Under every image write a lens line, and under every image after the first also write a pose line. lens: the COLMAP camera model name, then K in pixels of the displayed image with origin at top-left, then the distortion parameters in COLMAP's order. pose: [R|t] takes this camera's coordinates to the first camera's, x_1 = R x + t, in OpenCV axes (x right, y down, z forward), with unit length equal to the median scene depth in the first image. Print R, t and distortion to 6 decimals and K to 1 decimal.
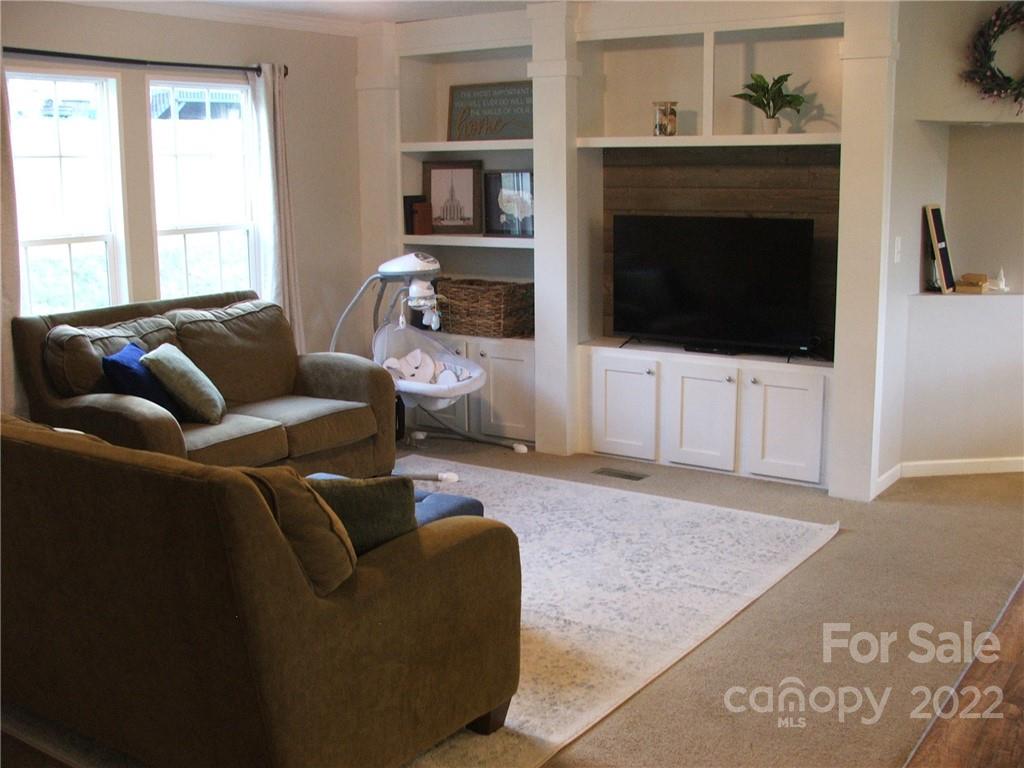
lens RADIAL K [[1152.2, 0, 512.0], [0, 1152.2, 384.0], [0, 0, 1]] dist [-0.108233, -0.005651]
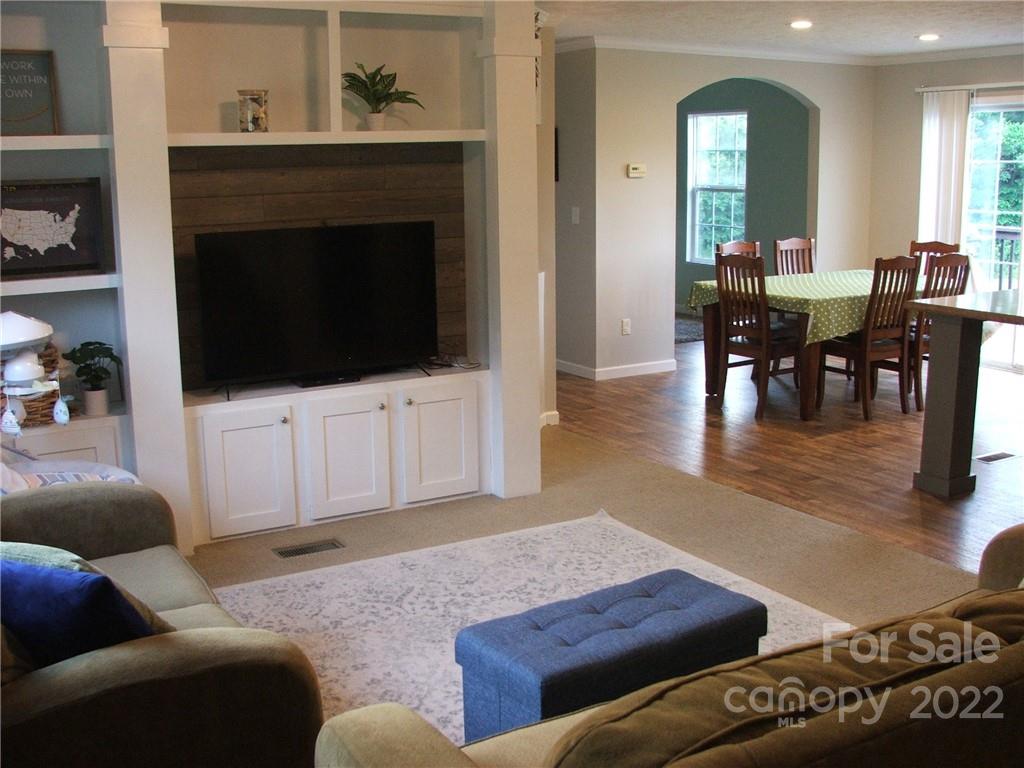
lens RADIAL K [[1152.2, 0, 512.0], [0, 1152.2, 384.0], [0, 0, 1]] dist [-0.108233, -0.005651]
pose [[0.433411, -0.173383, 0.884360, -0.554455], [0.181082, 0.978059, 0.103008, -0.095020], [-0.882816, 0.115497, 0.455298, 0.506043]]
